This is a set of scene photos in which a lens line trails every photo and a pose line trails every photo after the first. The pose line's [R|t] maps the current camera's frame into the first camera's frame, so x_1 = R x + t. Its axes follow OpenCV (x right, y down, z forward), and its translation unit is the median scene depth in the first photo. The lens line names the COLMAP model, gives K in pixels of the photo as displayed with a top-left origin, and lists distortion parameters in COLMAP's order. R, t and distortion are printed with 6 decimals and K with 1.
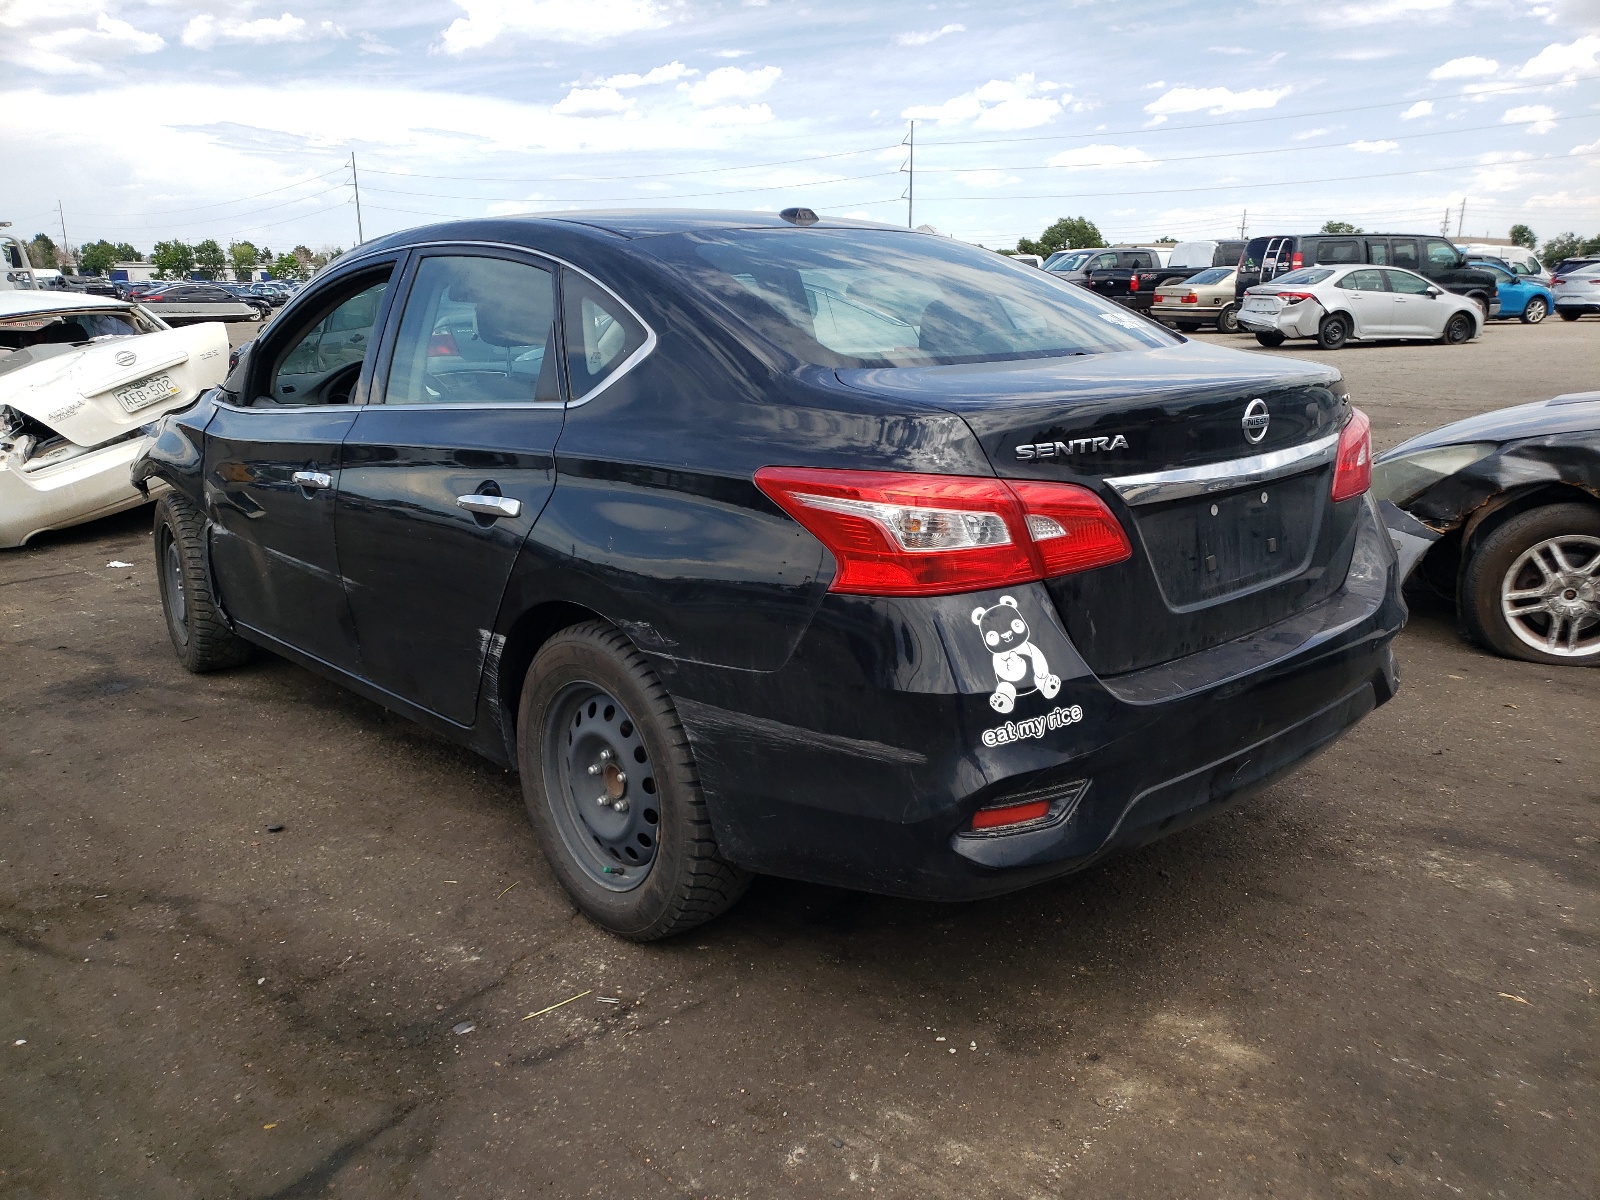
lens RADIAL K [[1224.6, 0, 800.0], [0, 1224.6, 600.0], [0, 0, 1]] dist [-0.006457, -0.002941]
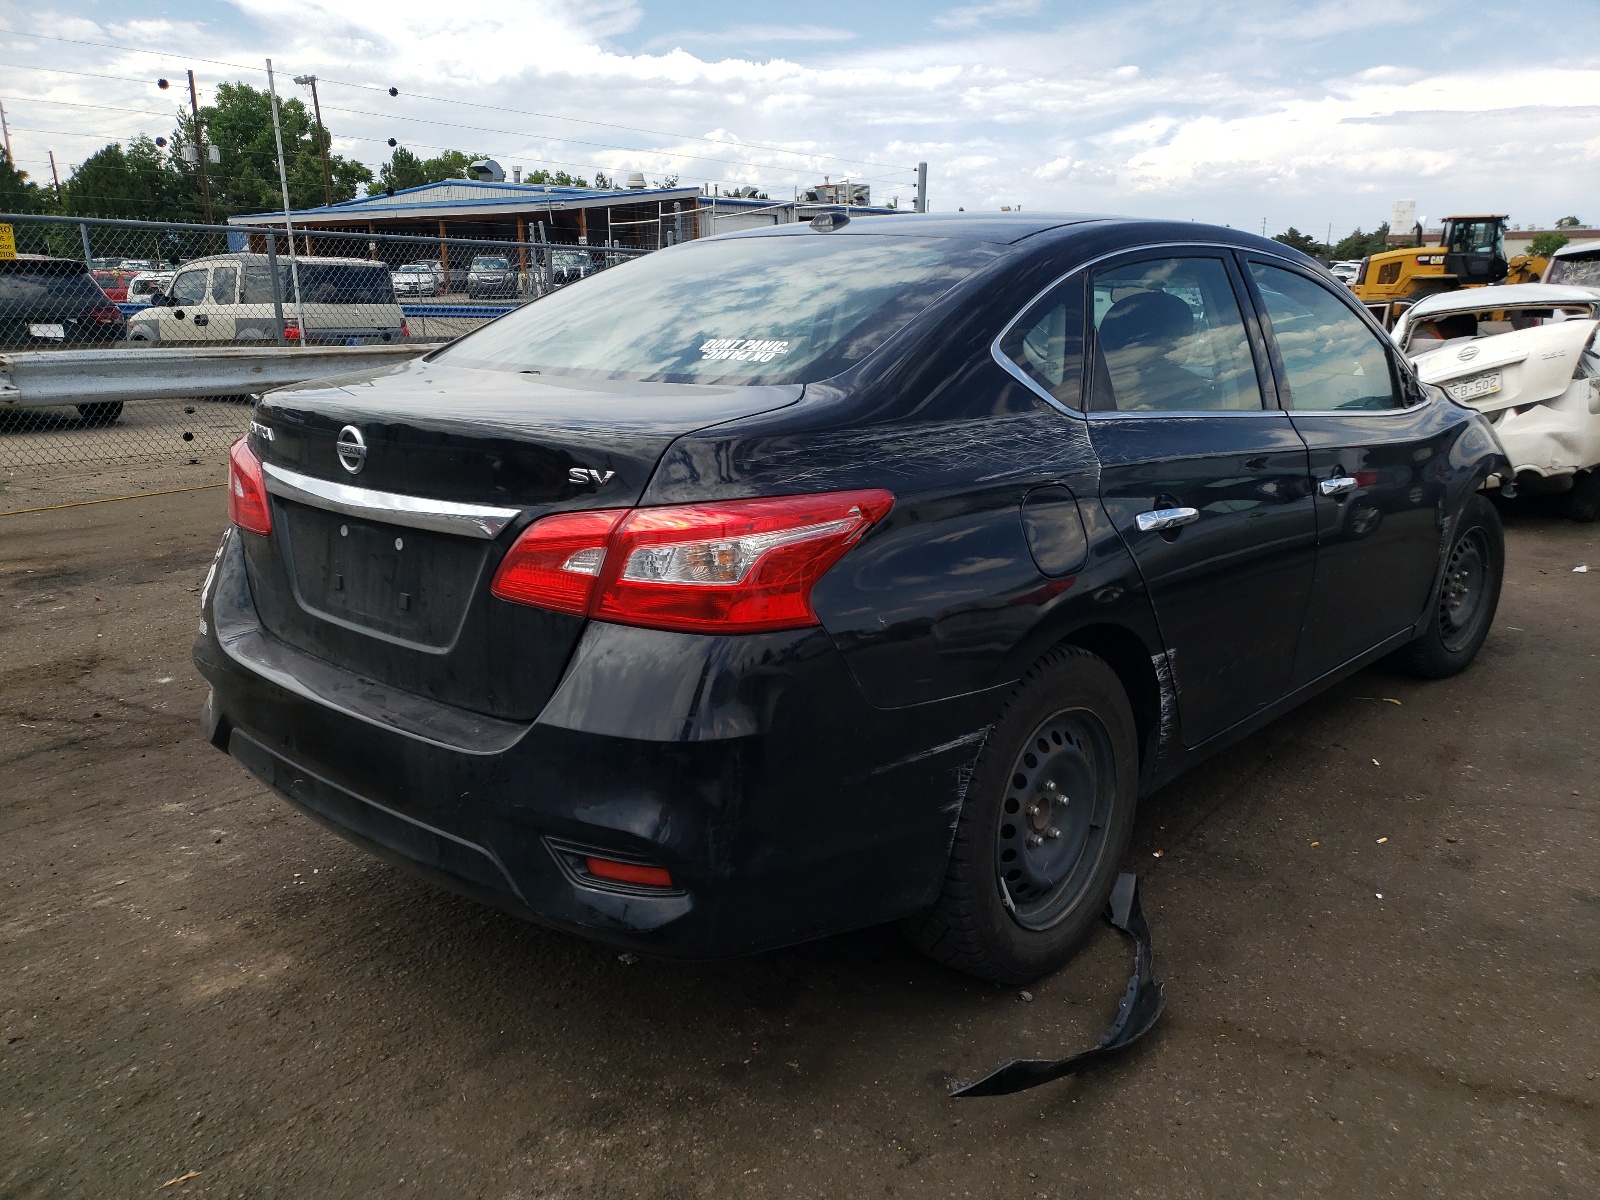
lens RADIAL K [[1205.6, 0, 800.0], [0, 1205.6, 600.0], [0, 0, 1]] dist [0.000364, 0.000135]
pose [[0.133592, 0.252721, -0.958272, 1.287509], [-0.240555, 0.946291, 0.216026, -0.308948], [0.961398, 0.201658, 0.187211, 1.143311]]
